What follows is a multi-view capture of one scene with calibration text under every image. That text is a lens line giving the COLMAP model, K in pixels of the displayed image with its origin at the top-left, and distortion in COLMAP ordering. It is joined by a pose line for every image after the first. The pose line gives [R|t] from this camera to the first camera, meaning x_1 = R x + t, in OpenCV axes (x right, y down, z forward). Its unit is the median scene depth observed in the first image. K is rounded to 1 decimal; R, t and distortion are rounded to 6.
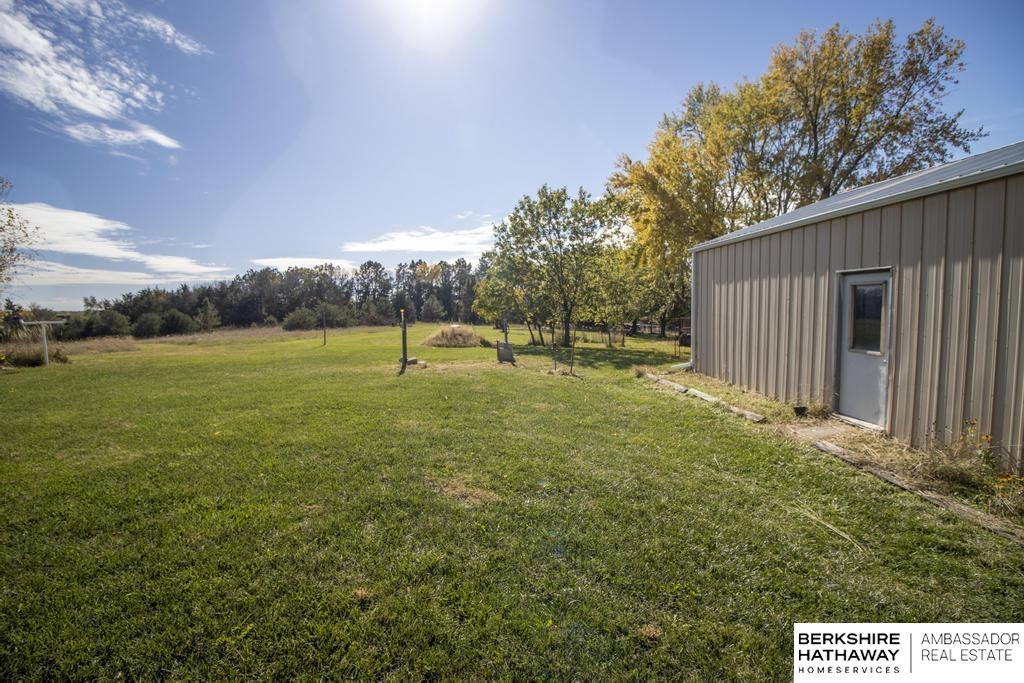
lens RADIAL K [[492.5, 0, 512.8], [0, 492.5, 340.8], [0, 0, 1]] dist [-0.002325, 0.000557]
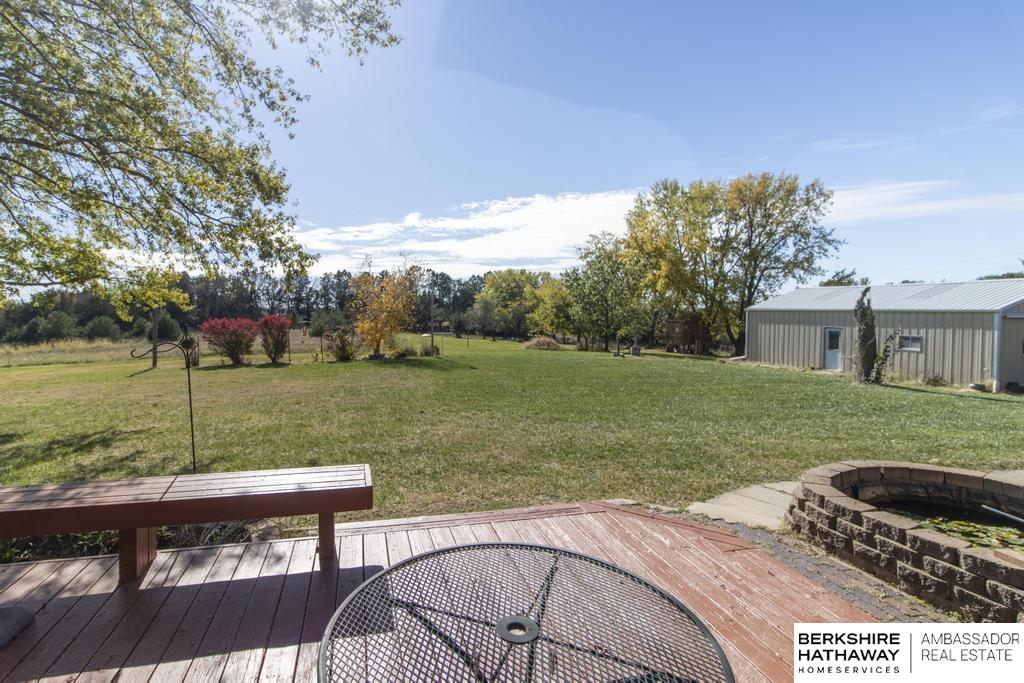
lens RADIAL K [[492.5, 0, 476.3], [0, 492.5, 322.8], [0, 0, 1]] dist [-0.002325, 0.000557]
pose [[0.989125, 0.023042, 0.145261, -0.599549], [-0.014869, 0.998258, -0.057102, 0.016901], [-0.146324, 0.054321, 0.987744, -0.545386]]
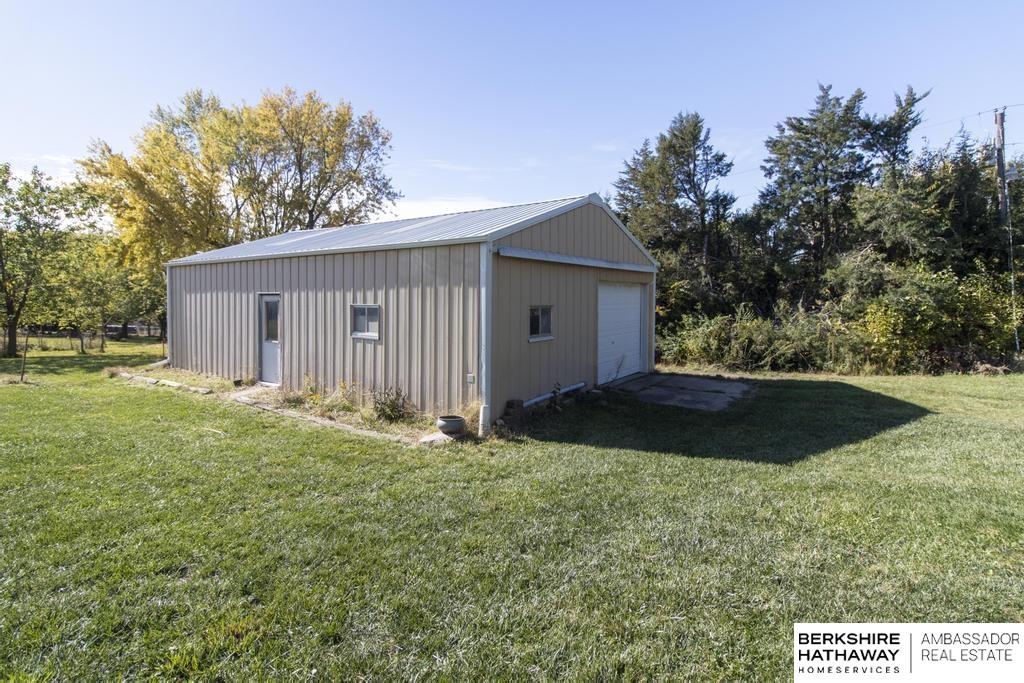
lens RADIAL K [[492.5, 0, 533.5], [0, 492.5, 308.2], [0, 0, 1]] dist [-0.002325, 0.000557]
pose [[0.600108, 0.000347, 0.799919, -0.024682], [0.049373, 0.998077, -0.037473, 0.003994], [-0.798394, 0.061983, 0.598937, -0.187971]]
